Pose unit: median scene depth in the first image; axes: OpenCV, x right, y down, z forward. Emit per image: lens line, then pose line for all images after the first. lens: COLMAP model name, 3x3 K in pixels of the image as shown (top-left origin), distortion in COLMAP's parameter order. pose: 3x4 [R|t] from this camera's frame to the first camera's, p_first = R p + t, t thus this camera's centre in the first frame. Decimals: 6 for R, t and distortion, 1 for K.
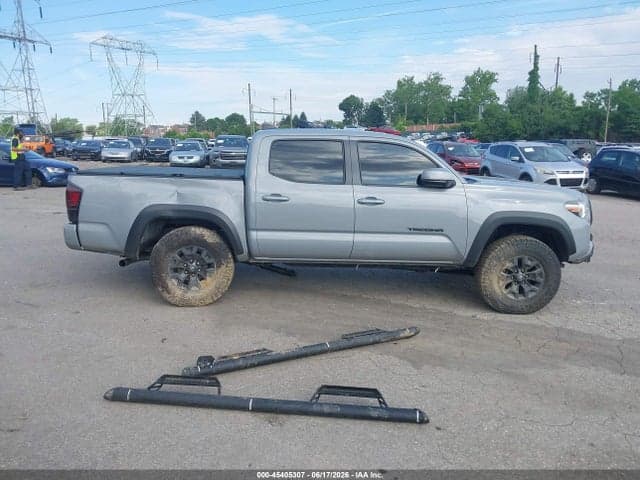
lens RADIAL K [[507.1, 0, 318.2], [0, 507.1, 230.1], [0, 0, 1]] dist [0.016357, -0.028084]
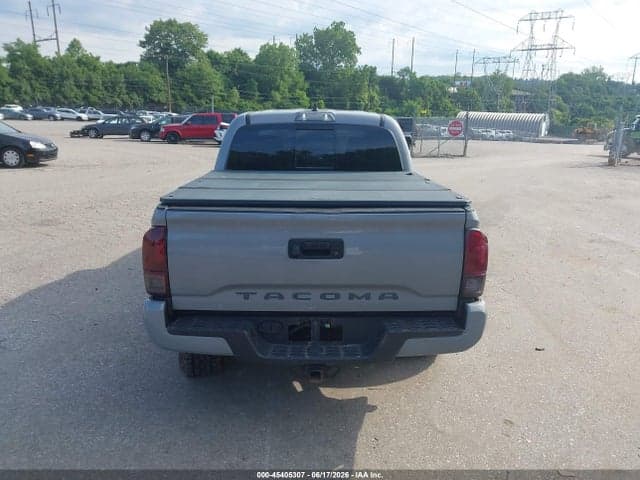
lens RADIAL K [[507.1, 0, 315.1], [0, 507.1, 241.6], [0, 0, 1]] dist [0.016357, -0.028084]
pose [[0.005064, -0.254551, 0.967046, -0.904815], [0.146320, 0.956839, 0.251098, -0.208584], [-0.989224, 0.140227, 0.042092, 1.049370]]
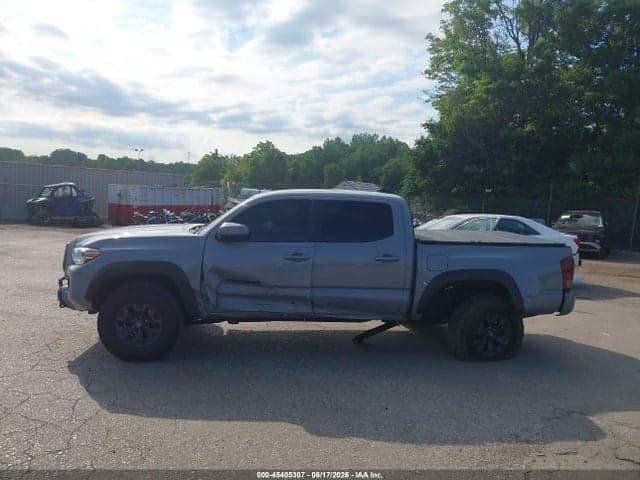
lens RADIAL K [[507.1, 0, 319.3], [0, 507.1, 236.8], [0, 0, 1]] dist [0.016357, -0.028084]
pose [[-0.994239, -0.052810, -0.093279, 0.131935], [-0.074074, 0.967496, 0.241794, -0.370250], [0.077478, 0.247310, -0.965834, 2.133603]]
